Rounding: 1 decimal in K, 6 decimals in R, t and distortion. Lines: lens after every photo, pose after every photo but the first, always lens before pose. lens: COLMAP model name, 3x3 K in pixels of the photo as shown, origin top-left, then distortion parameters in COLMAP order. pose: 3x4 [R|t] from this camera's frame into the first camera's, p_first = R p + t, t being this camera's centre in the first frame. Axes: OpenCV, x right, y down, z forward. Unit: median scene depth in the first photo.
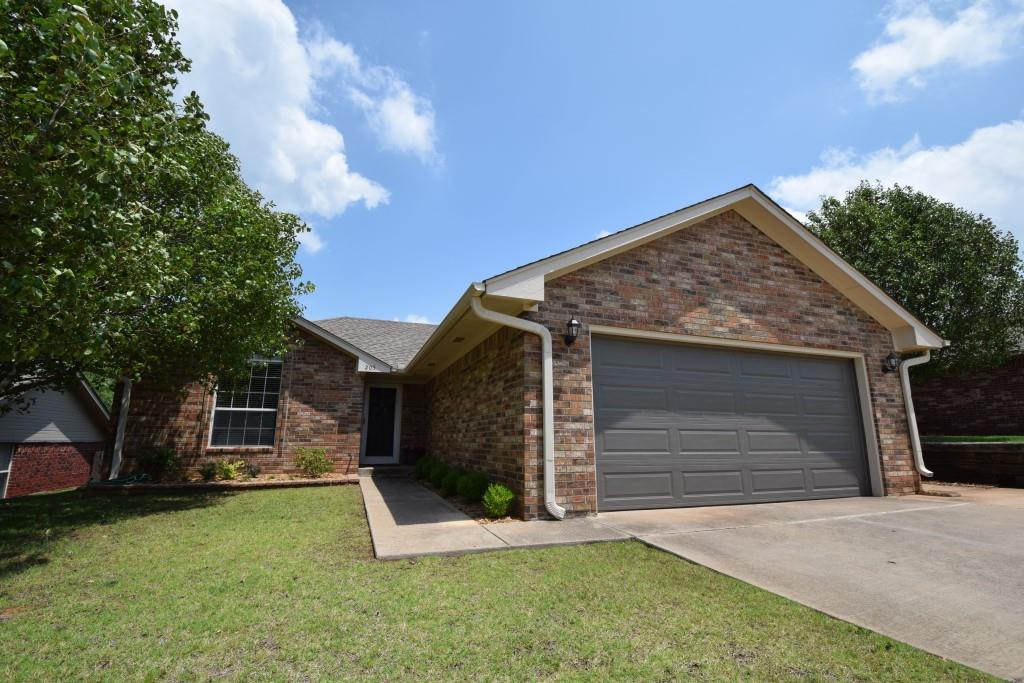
lens RADIAL K [[447.7, 0, 513.0], [0, 447.7, 345.8], [0, 0, 1]] dist [0.002355, -0.011438]
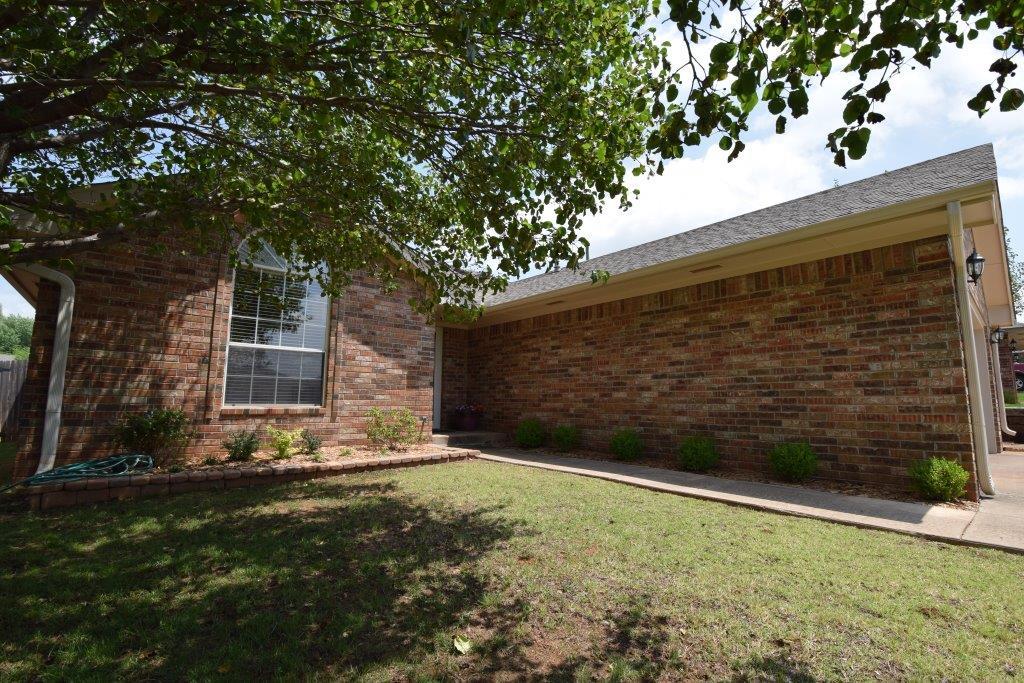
lens RADIAL K [[447.7, 0, 511.4], [0, 447.7, 342.7], [0, 0, 1]] dist [0.002355, -0.011438]
pose [[0.932112, 0.057983, 0.357499, -0.521242], [-0.084935, 0.994570, 0.060143, 0.069707], [-0.352070, -0.086424, 0.931975, 0.298397]]
